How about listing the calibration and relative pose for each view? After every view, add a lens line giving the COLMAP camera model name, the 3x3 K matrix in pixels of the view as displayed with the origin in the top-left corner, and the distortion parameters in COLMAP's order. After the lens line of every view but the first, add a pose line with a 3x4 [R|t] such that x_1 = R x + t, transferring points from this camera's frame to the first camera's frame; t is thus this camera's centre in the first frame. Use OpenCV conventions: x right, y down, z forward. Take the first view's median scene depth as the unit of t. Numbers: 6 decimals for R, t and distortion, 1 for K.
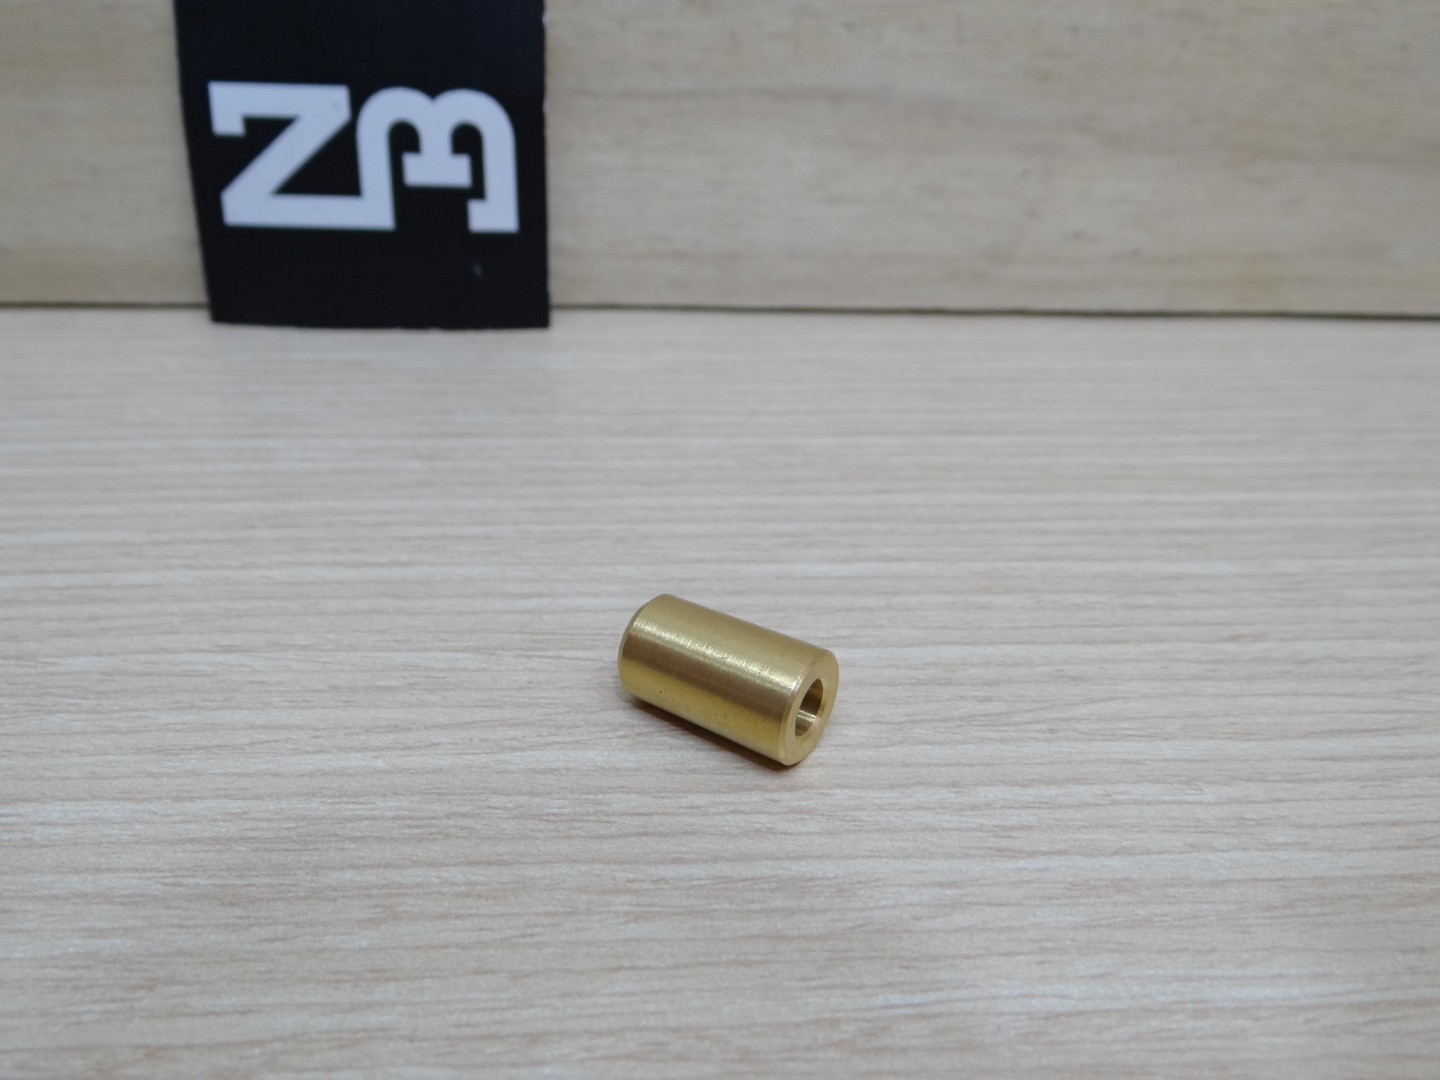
lens RADIAL K [[1344.6, 0, 720.0], [0, 1344.6, 540.0], [0, 0, 1]] dist [0.011928, -0.073768]
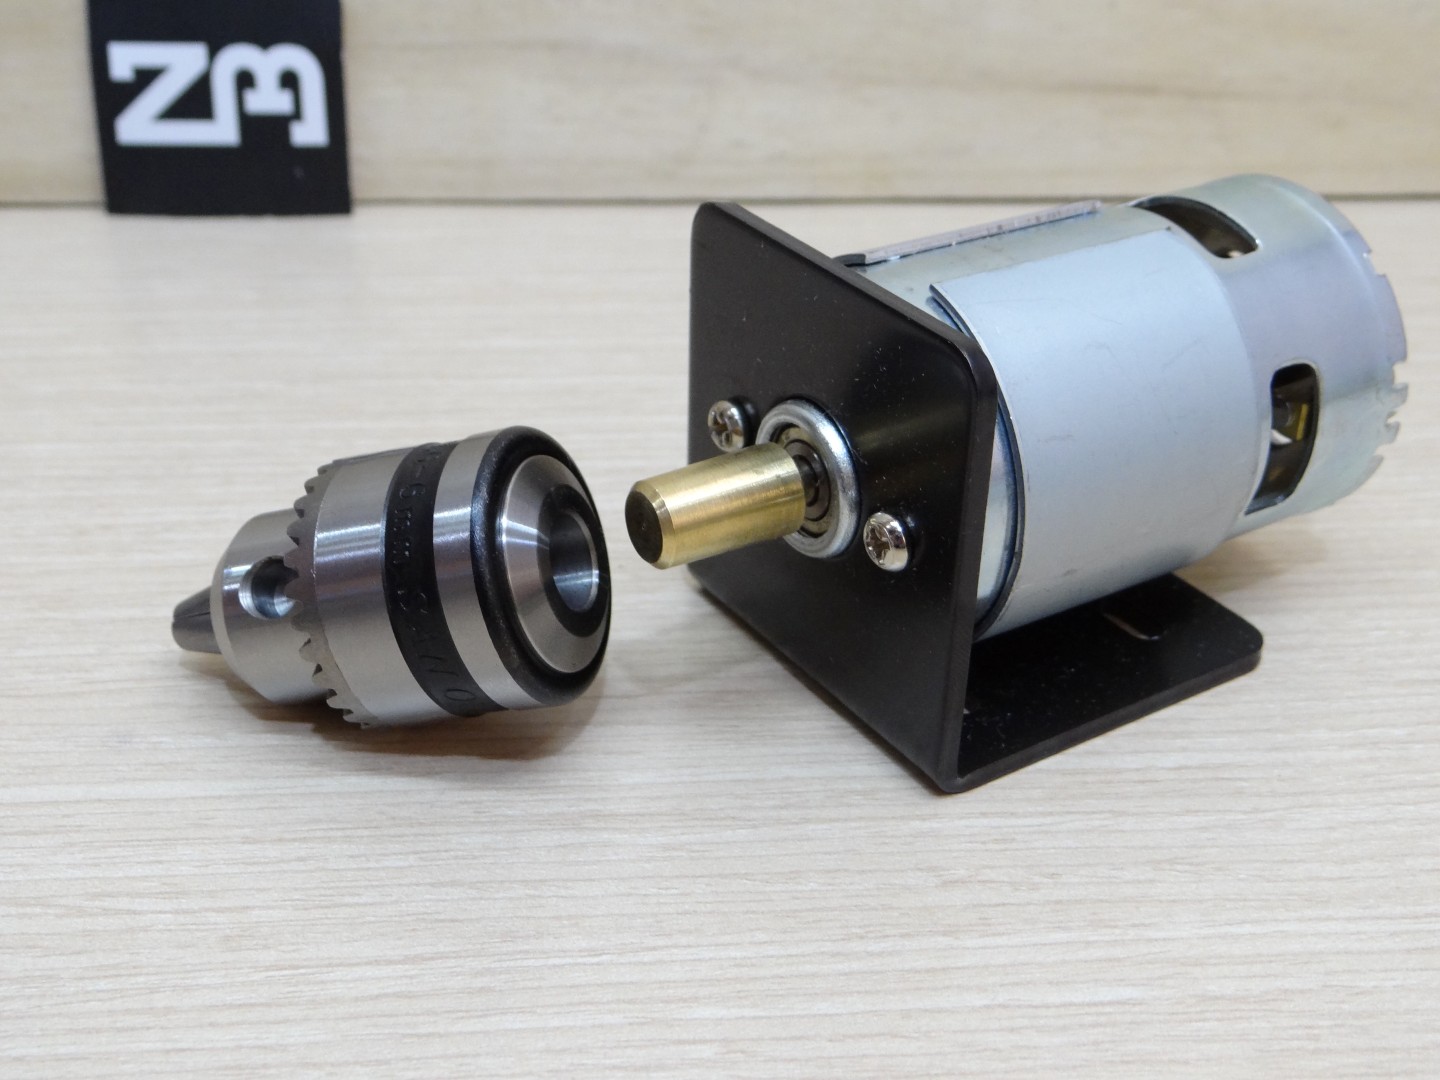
lens RADIAL K [[1792.1, 0, 720.0], [0, 1792.1, 540.0], [0, 0, 1]] dist [-0.021055, -0.047574]
pose [[0.999756, -0.017649, 0.013314, 0.335338], [0.018416, 0.998036, -0.059868, 0.444322], [-0.012231, 0.060099, 0.998118, -1.237314]]
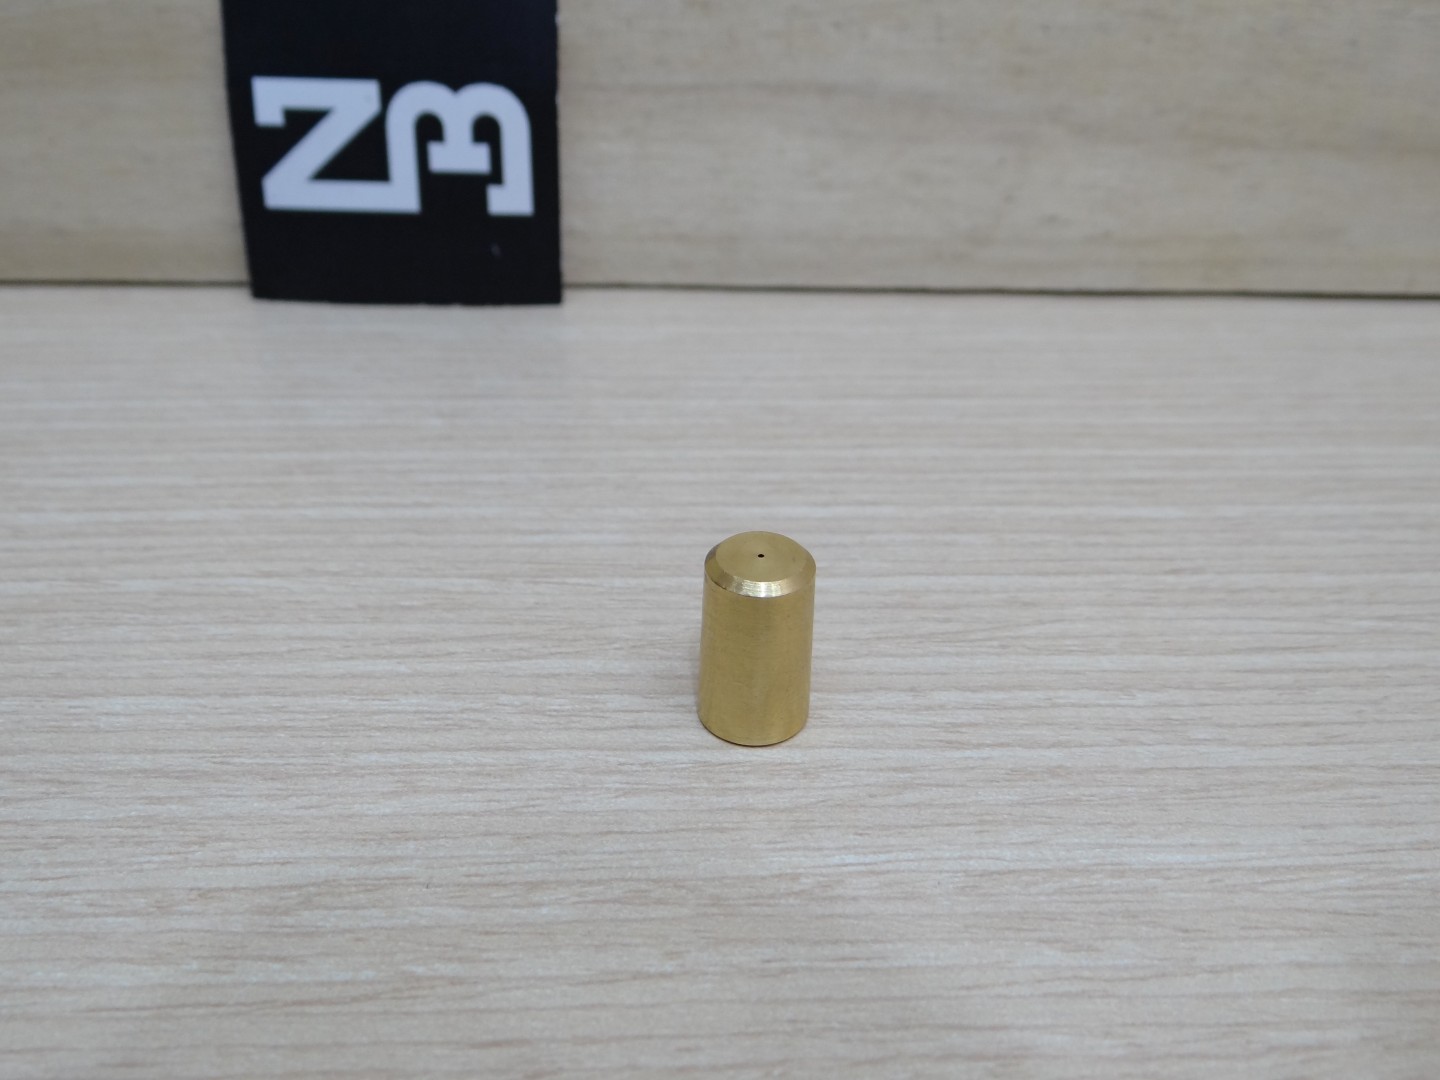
lens RADIAL K [[1344.6, 0, 720.0], [0, 1344.6, 540.0], [0, 0, 1]] dist [0.011928, -0.073768]
pose [[0.999826, 0.003720, -0.018275, 0.032838], [-0.003934, 0.999924, -0.011713, 0.068706], [0.018230, 0.011782, 0.999764, -0.122174]]
